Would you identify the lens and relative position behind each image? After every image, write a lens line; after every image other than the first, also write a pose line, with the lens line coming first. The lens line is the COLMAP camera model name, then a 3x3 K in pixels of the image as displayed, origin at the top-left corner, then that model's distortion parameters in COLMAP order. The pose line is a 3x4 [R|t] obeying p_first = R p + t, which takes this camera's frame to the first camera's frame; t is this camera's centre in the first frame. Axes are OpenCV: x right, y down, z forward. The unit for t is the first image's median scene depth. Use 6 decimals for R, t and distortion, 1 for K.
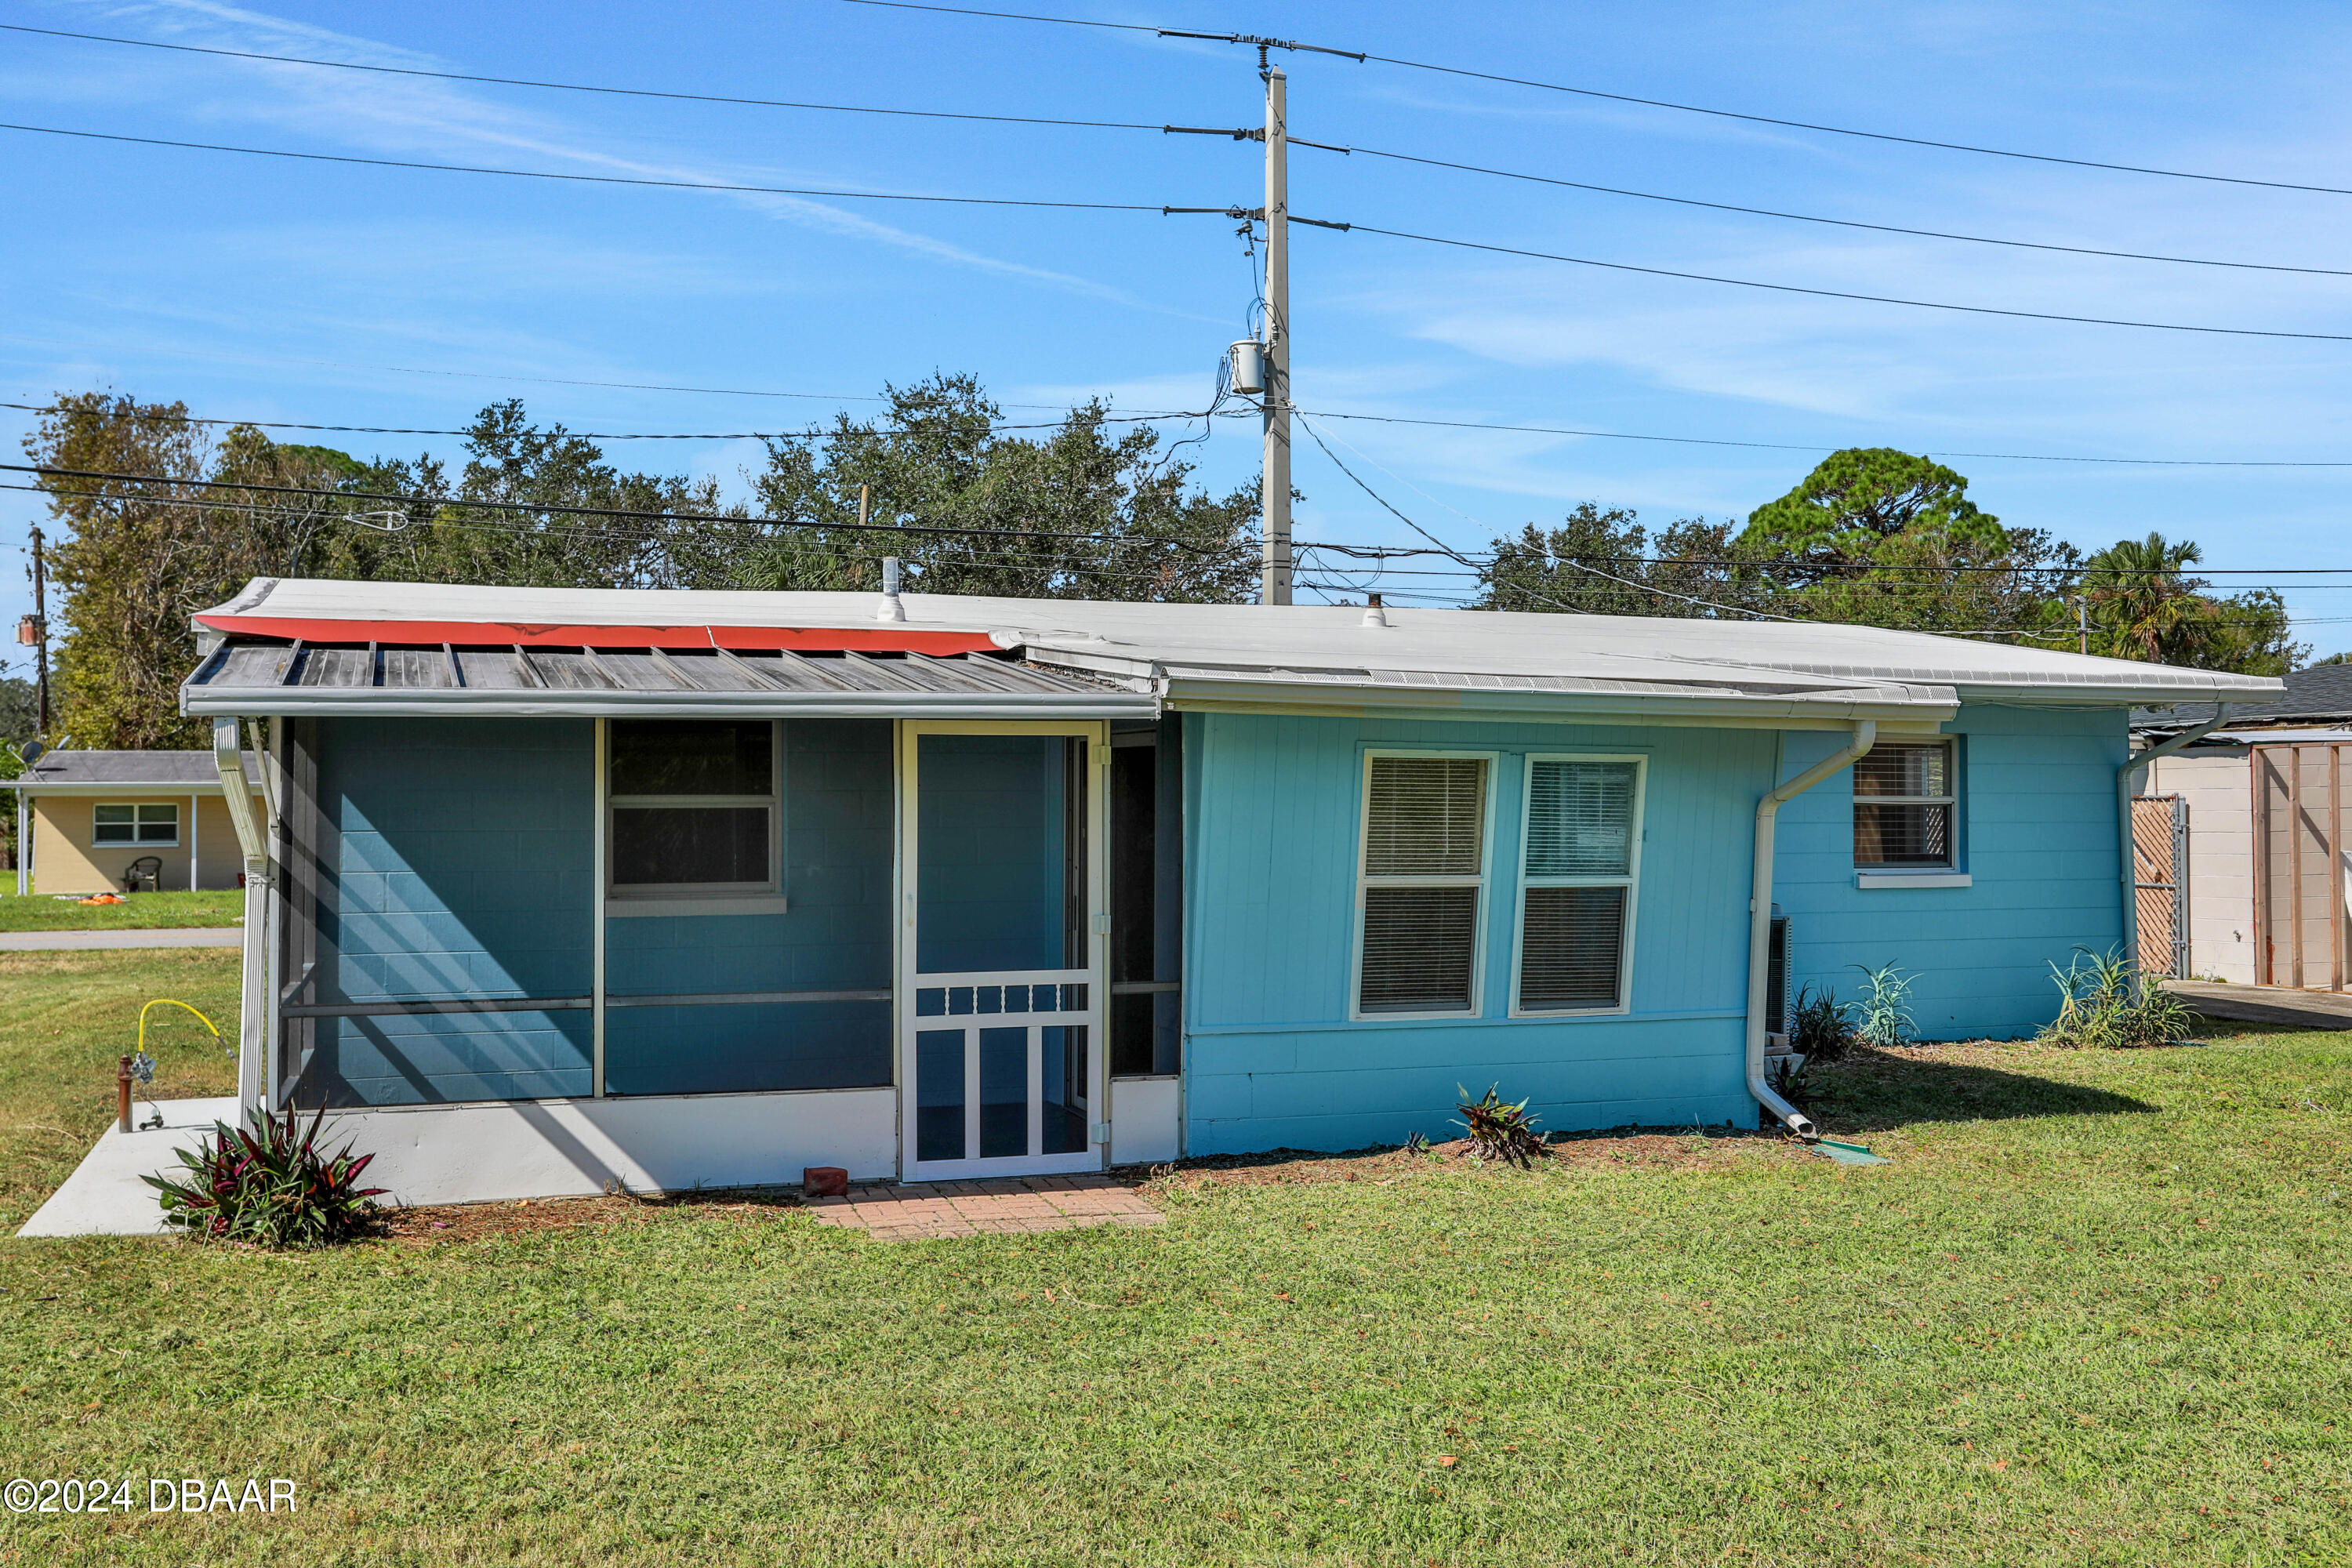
lens RADIAL K [[2108.3, 0, 1176.0], [0, 2108.3, 784.0], [0, 0, 1]] dist [-0.009672, -0.008681]
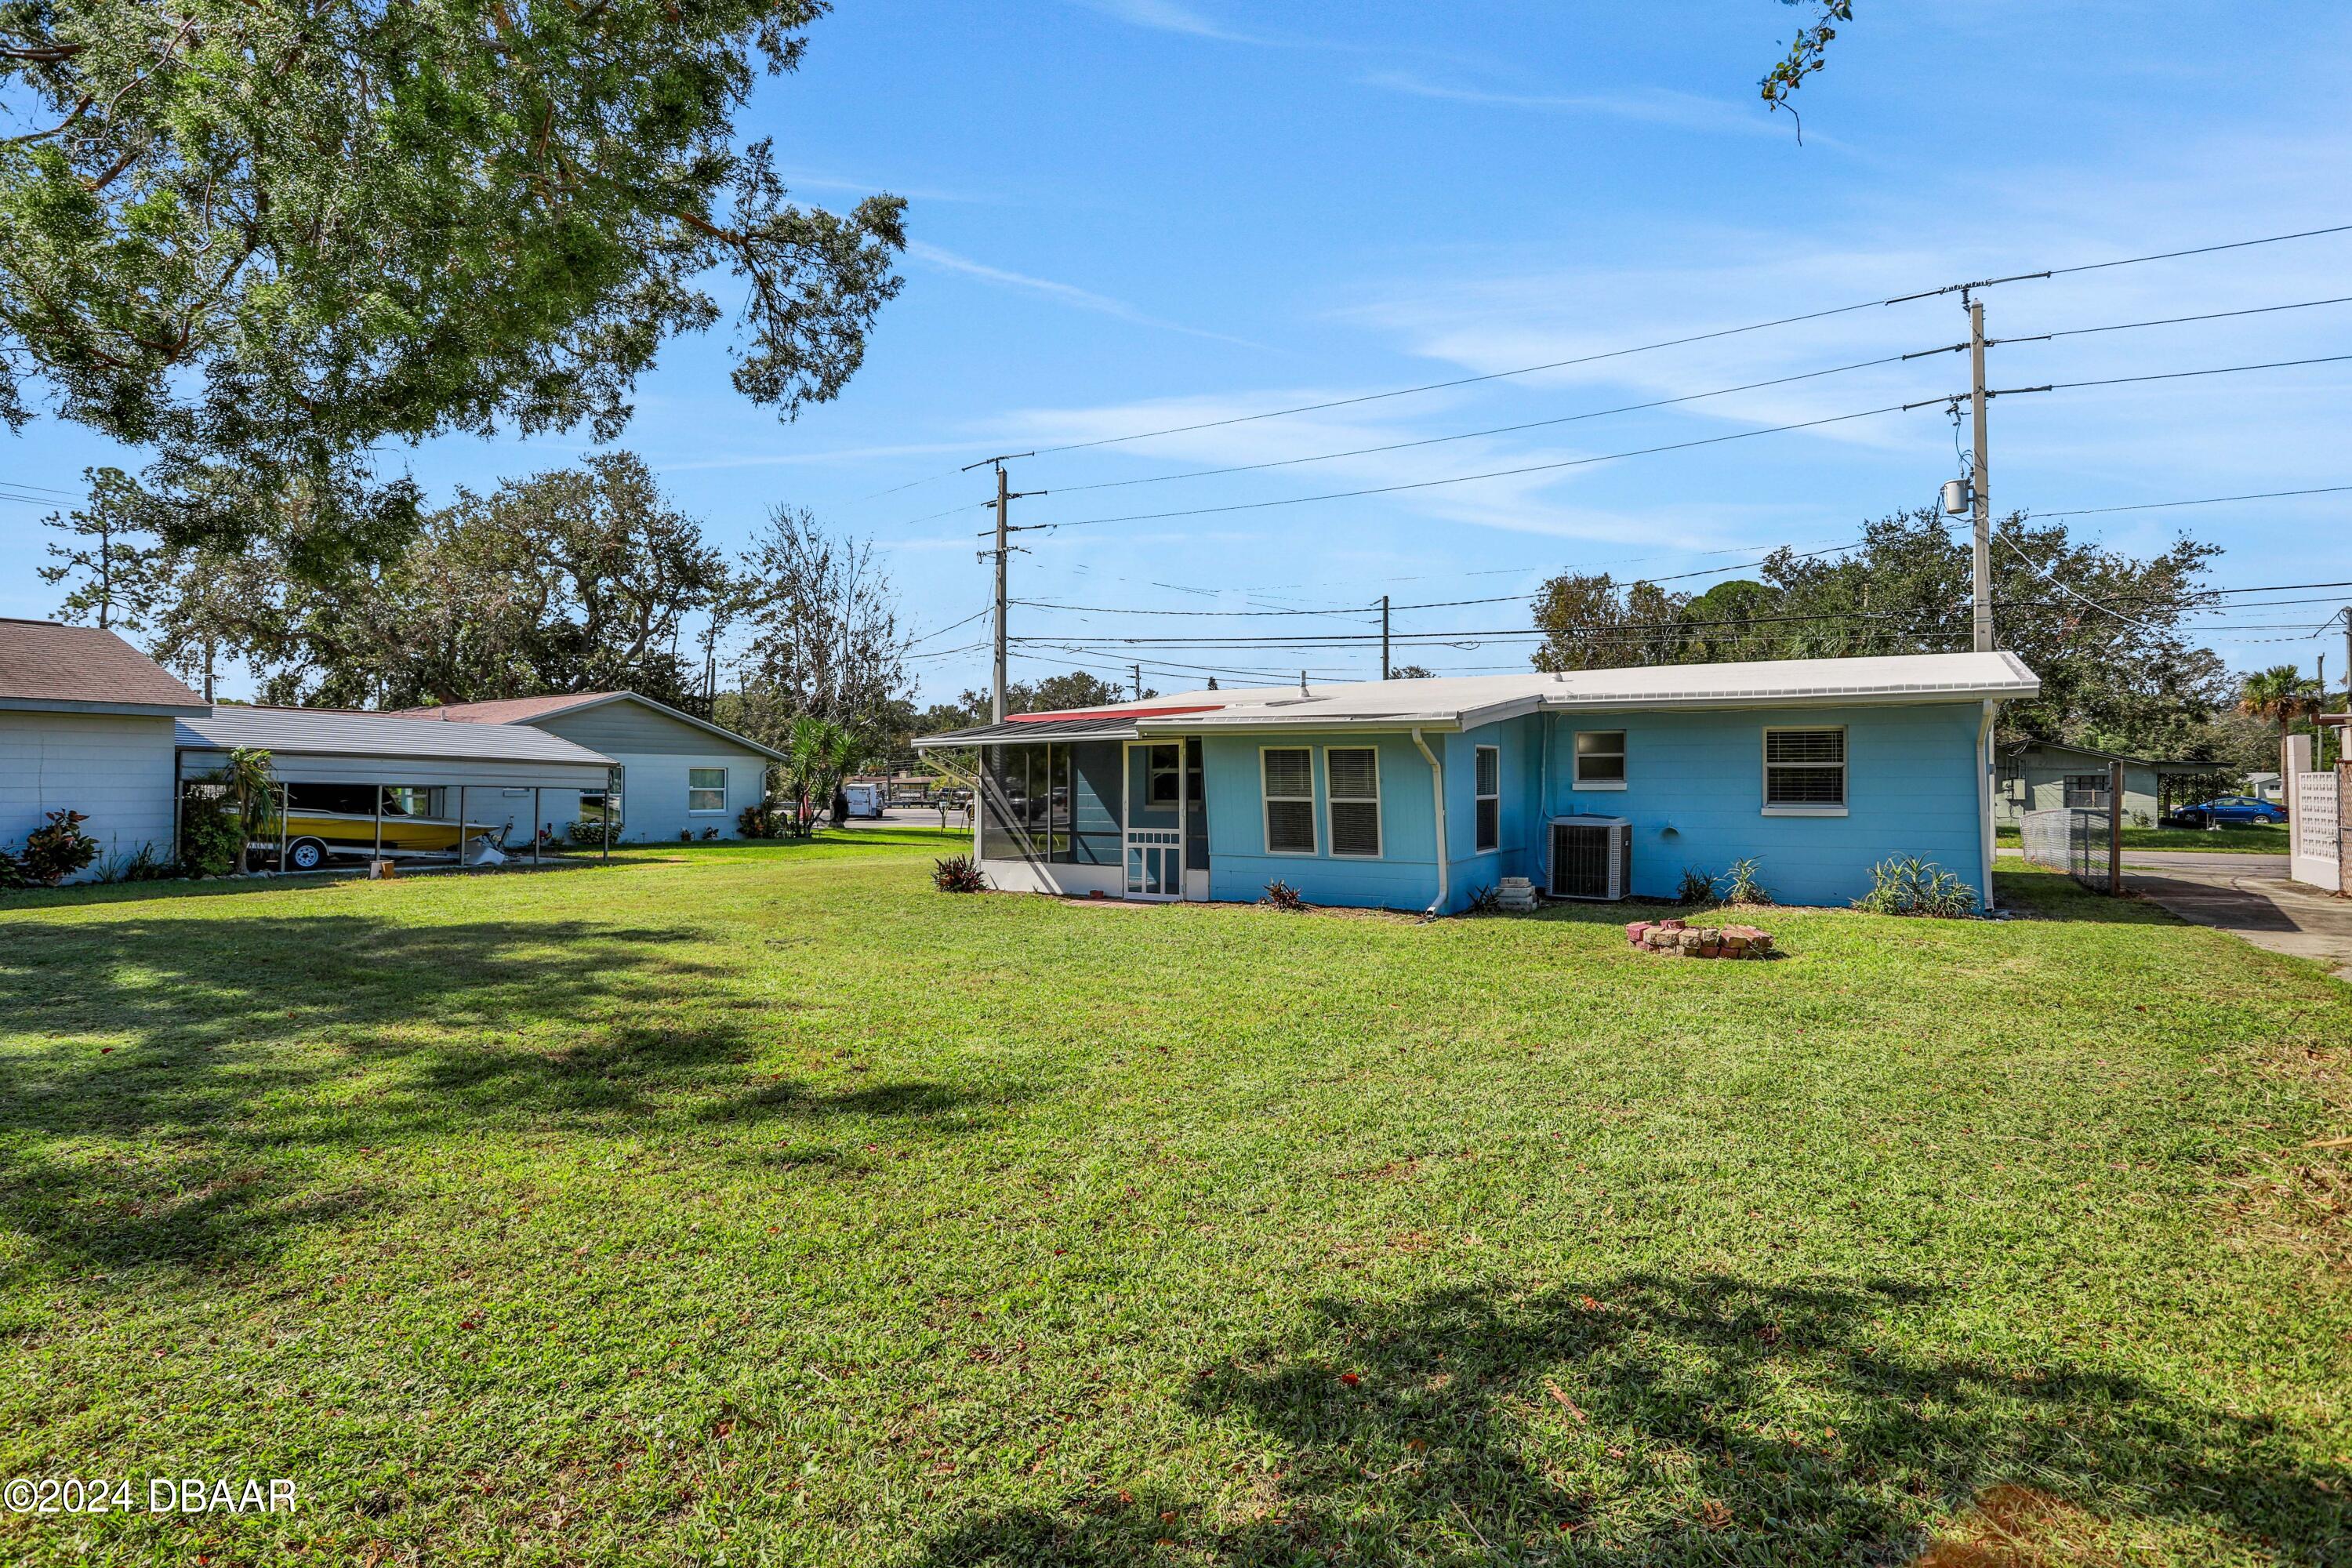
lens RADIAL K [[1170.8, 0, 1168.2], [0, 1170.8, 791.5], [0, 0, 1]] dist [-0.068877, 0.031515]
pose [[0.632402, 0.002371, -0.774637, 1.118055], [0.011991, 0.999846, 0.012849, 0.017503], [0.774548, -0.017414, 0.632275, 0.007100]]
